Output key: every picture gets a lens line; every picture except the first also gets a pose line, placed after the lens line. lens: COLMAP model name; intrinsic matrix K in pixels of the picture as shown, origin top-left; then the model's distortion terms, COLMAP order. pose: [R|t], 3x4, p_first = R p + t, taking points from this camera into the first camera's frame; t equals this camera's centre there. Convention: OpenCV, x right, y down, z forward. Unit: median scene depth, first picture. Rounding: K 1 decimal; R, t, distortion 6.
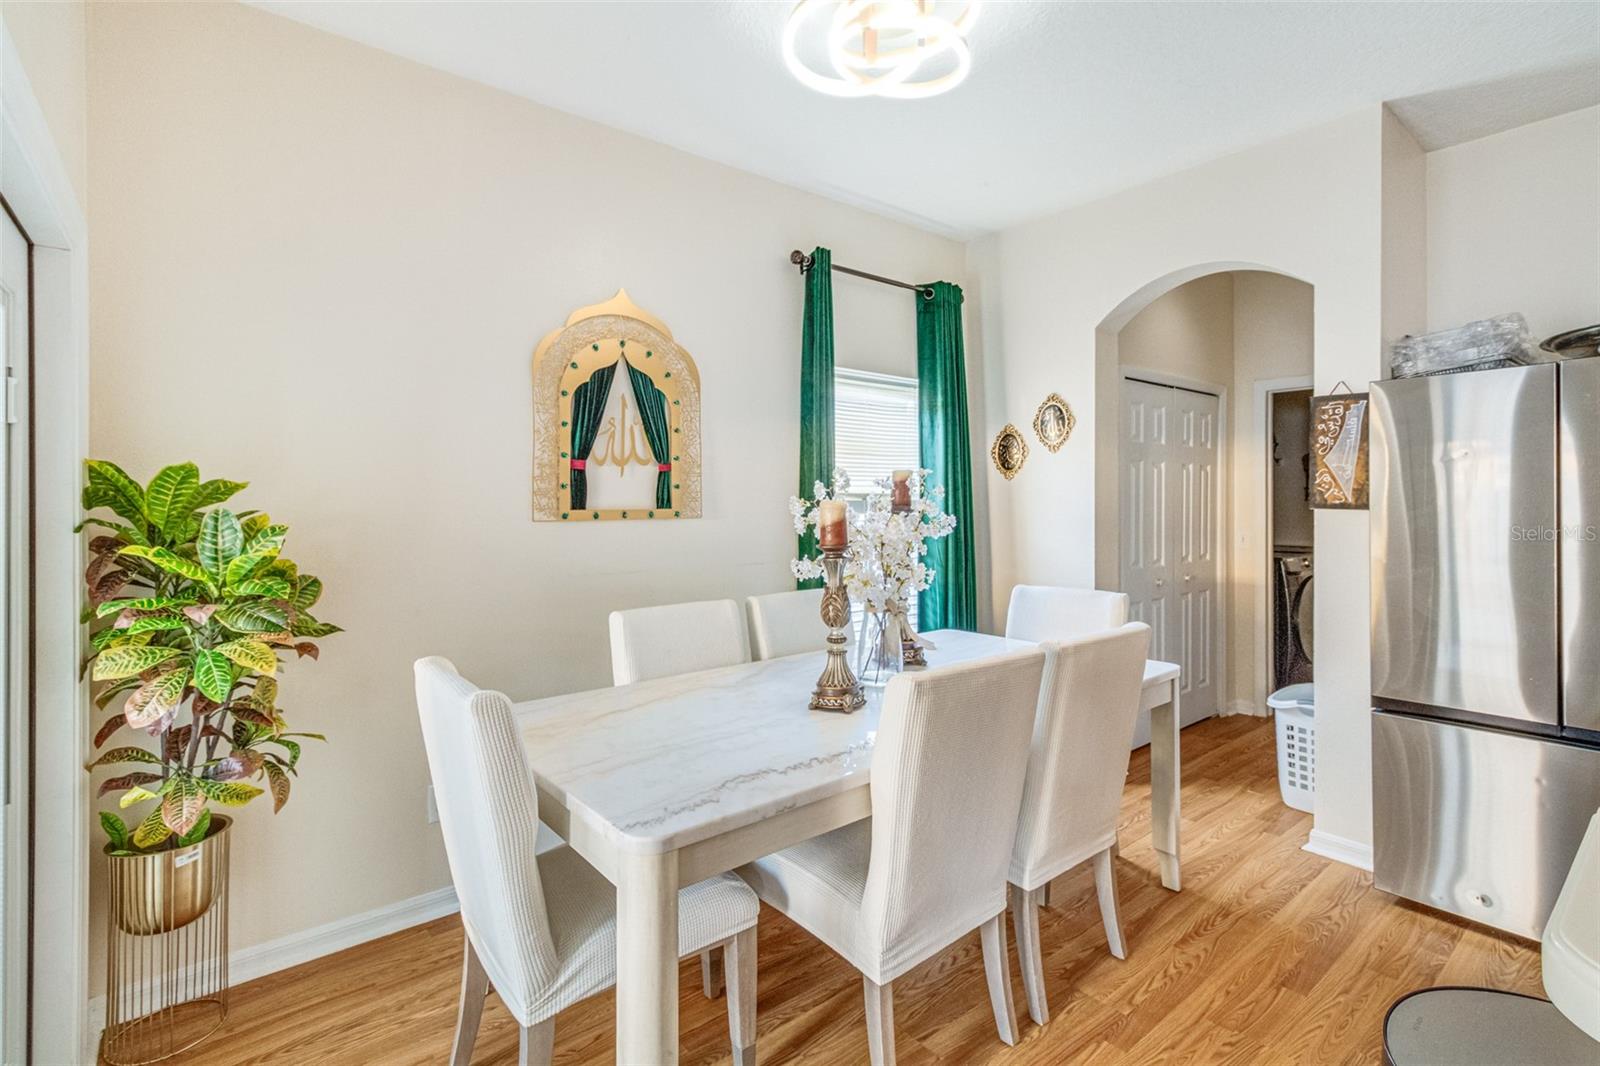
lens RADIAL K [[749.4, 0, 795.8], [0, 749.4, 504.6], [0, 0, 1]] dist [0.000964, 0.000429]
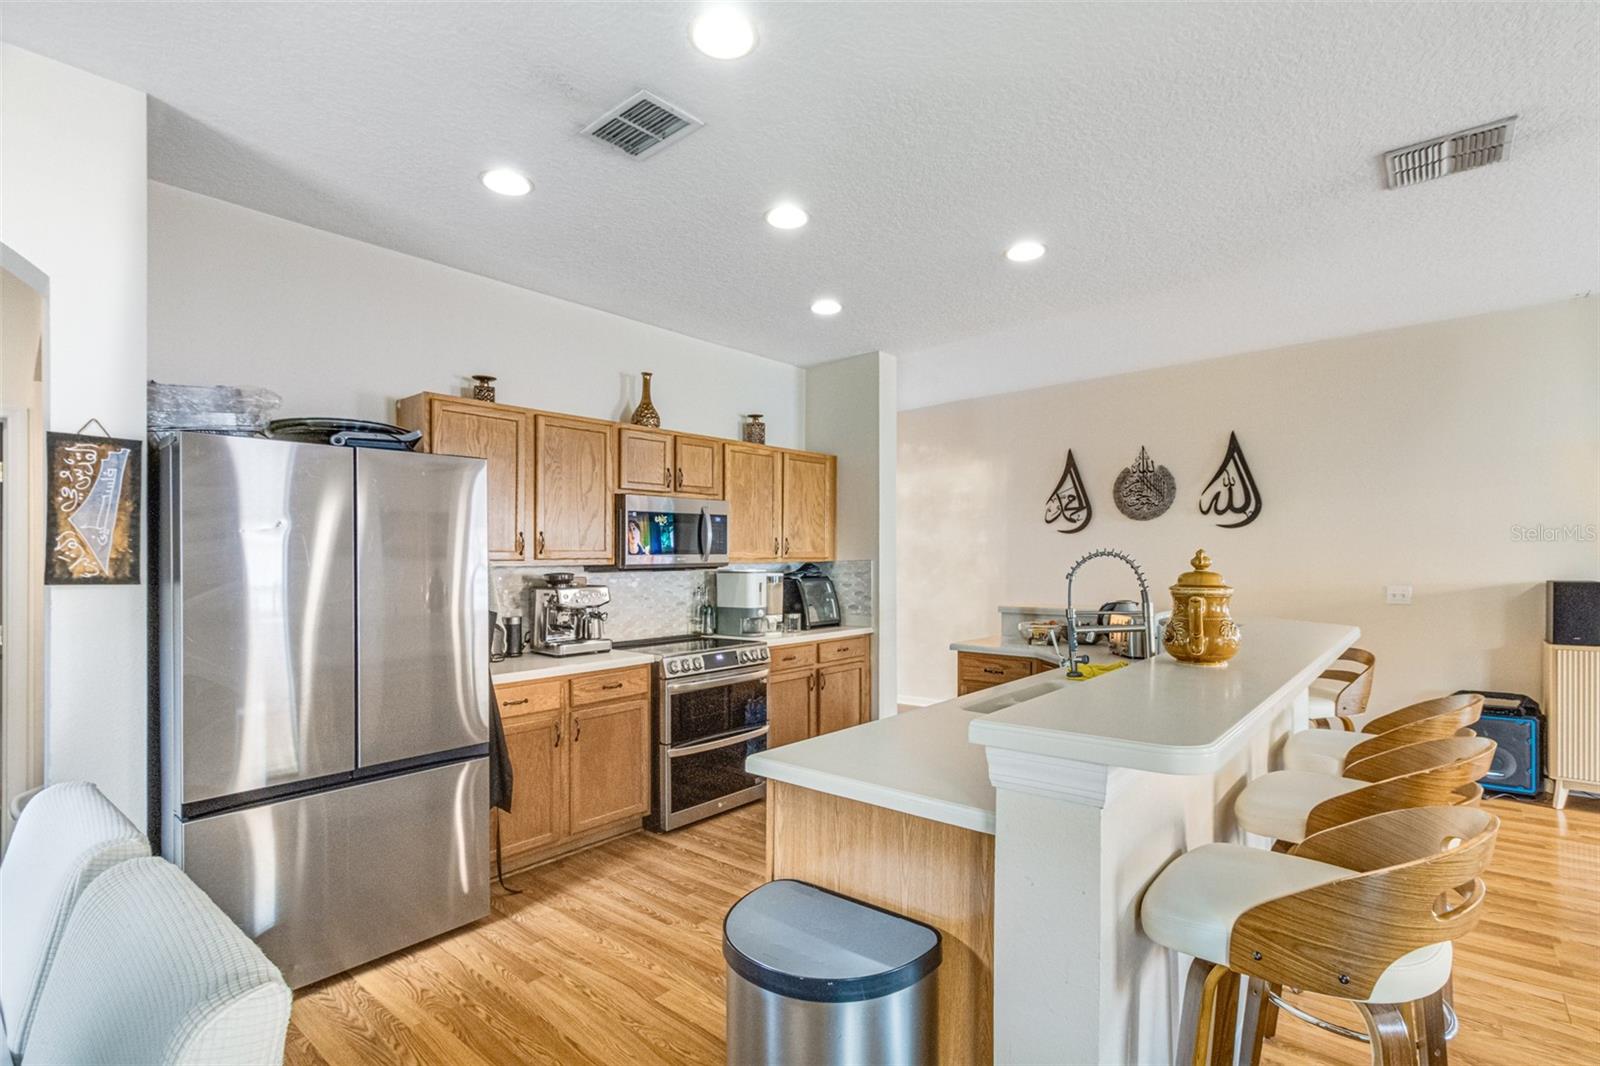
lens RADIAL K [[749.4, 0, 813.1], [0, 749.4, 565.6], [0, 0, 1]] dist [0.000964, 0.000429]
pose [[-0.193327, -0.001914, 0.981132, -0.175136], [0.016425, 0.999852, 0.005187, -0.005324], [-0.980997, 0.017118, -0.193267, 0.427048]]
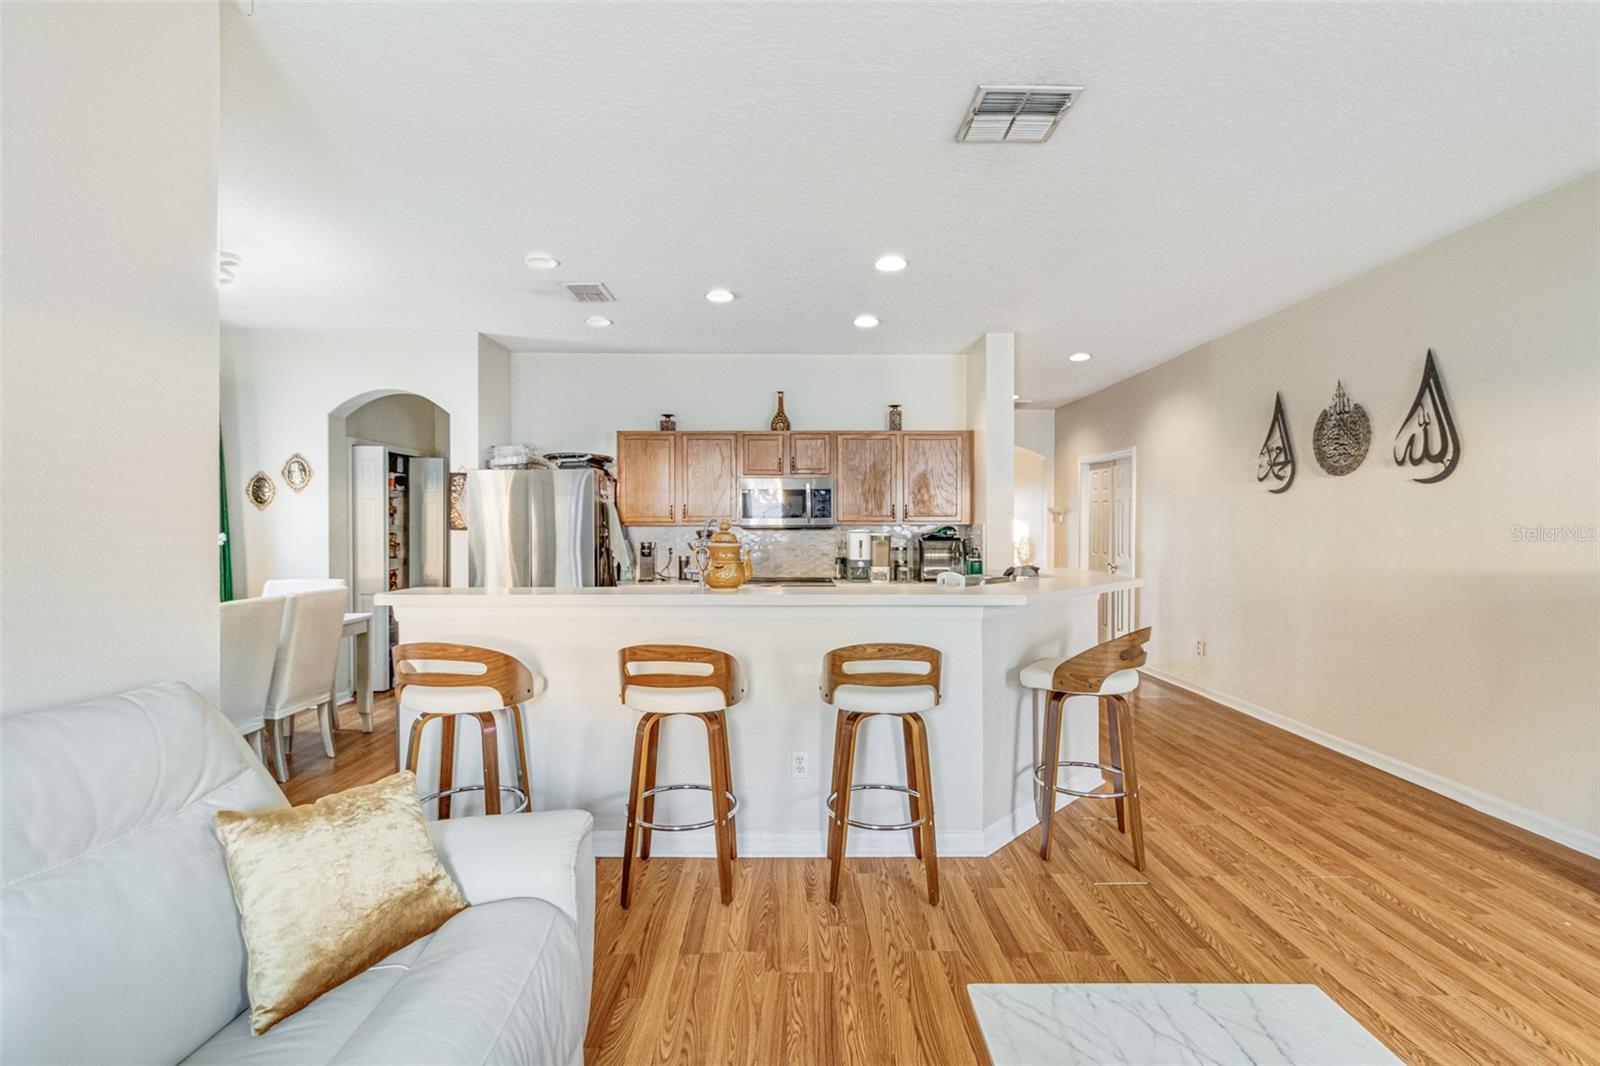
lens RADIAL K [[749.4, 0, 826.8], [0, 749.4, 537.4], [0, 0, 1]] dist [0.000964, 0.000429]
pose [[0.600347, -0.010340, 0.799673, -0.287641], [0.003719, 0.999942, 0.010138, 0.008651], [-0.799731, -0.003112, 0.600350, -0.973609]]
